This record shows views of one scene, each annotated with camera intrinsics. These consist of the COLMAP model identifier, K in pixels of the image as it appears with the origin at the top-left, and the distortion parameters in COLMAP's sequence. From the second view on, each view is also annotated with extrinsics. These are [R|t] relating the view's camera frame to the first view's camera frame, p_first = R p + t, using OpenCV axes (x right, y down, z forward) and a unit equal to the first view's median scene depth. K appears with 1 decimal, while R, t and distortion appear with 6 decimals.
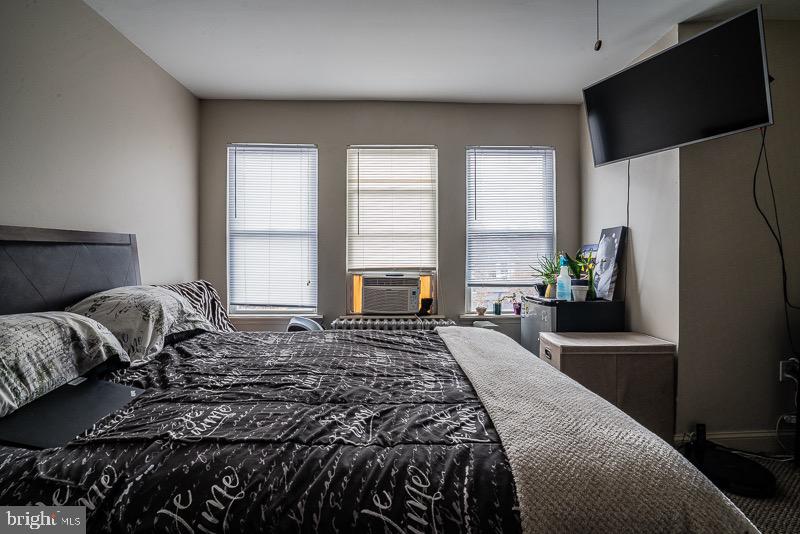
lens RADIAL K [[372.5, 0, 400.0], [0, 372.5, 267.0], [0, 0, 1]] dist [-0.067298, 0.026297]
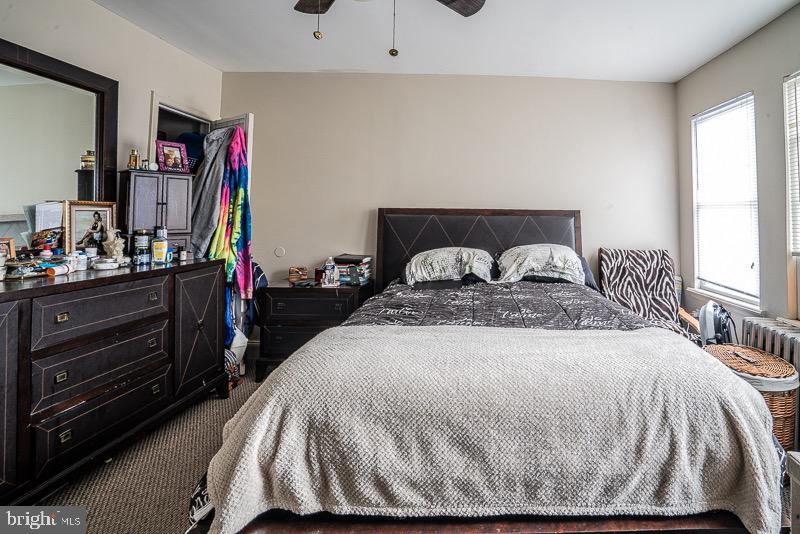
lens RADIAL K [[372.5, 0, 400.0], [0, 372.5, 267.0], [0, 0, 1]] dist [-0.067298, 0.026297]
pose [[-0.002256, 0.130532, -0.991441, 0.771428], [-0.048431, 0.990266, 0.130488, -0.024718], [0.998824, 0.048311, 0.004088, 0.342566]]
